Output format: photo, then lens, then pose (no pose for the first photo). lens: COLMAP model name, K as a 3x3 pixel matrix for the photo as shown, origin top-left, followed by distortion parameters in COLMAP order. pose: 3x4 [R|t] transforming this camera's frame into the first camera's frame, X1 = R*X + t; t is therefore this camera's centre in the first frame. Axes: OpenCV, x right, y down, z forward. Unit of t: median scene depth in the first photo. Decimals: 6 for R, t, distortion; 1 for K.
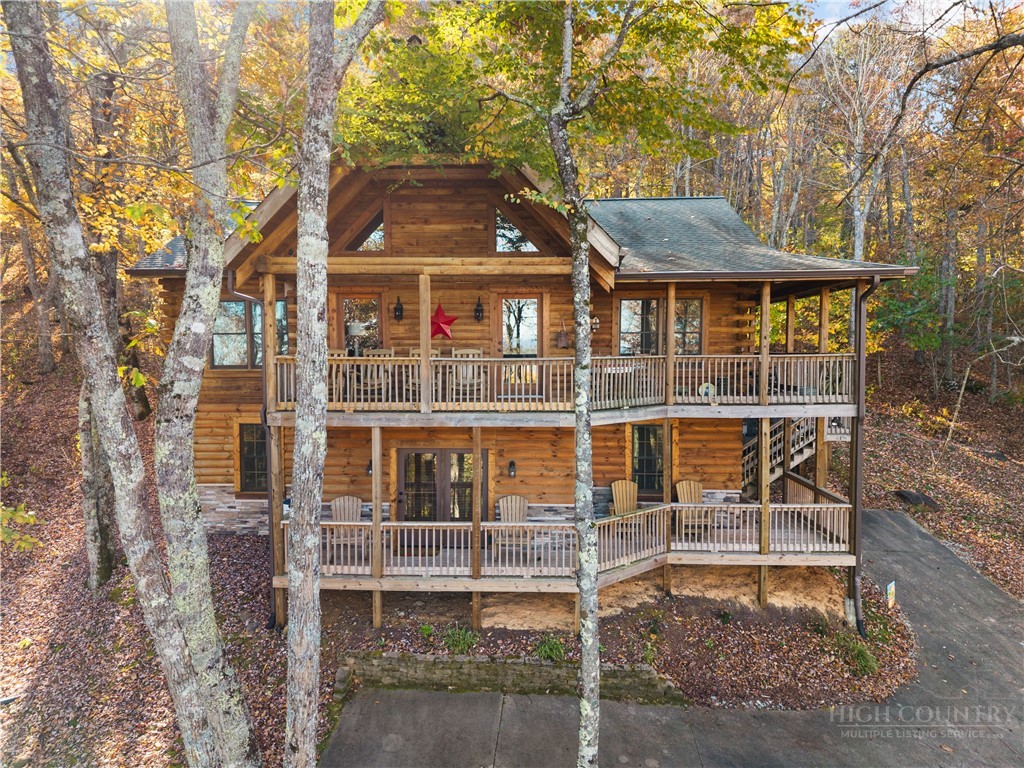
lens RADIAL K [[710.0, 0, 512.0], [0, 710.0, 384.0], [0, 0, 1]] dist [-0.002983, -0.006410]
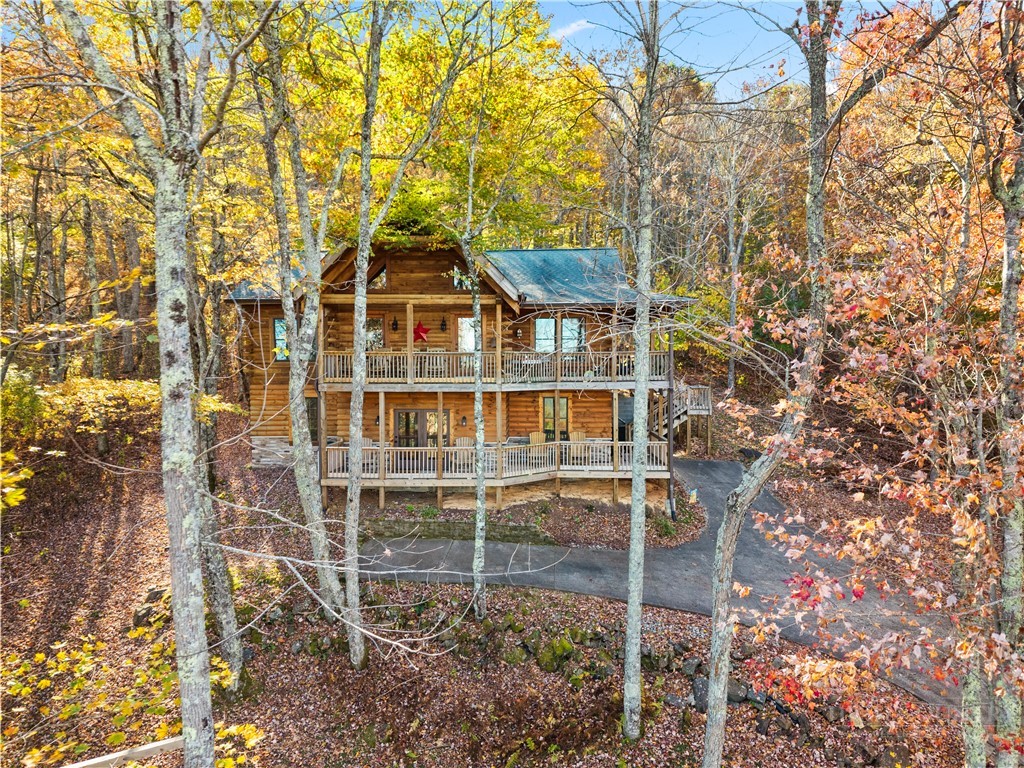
lens RADIAL K [[710.0, 0, 512.0], [0, 710.0, 384.0], [0, 0, 1]] dist [-0.002983, -0.006410]
pose [[0.999995, -0.000620, 0.003046, 0.118763], [0.000684, 0.999778, -0.021043, 0.076612], [-0.003032, 0.021045, 0.999774, -0.718970]]
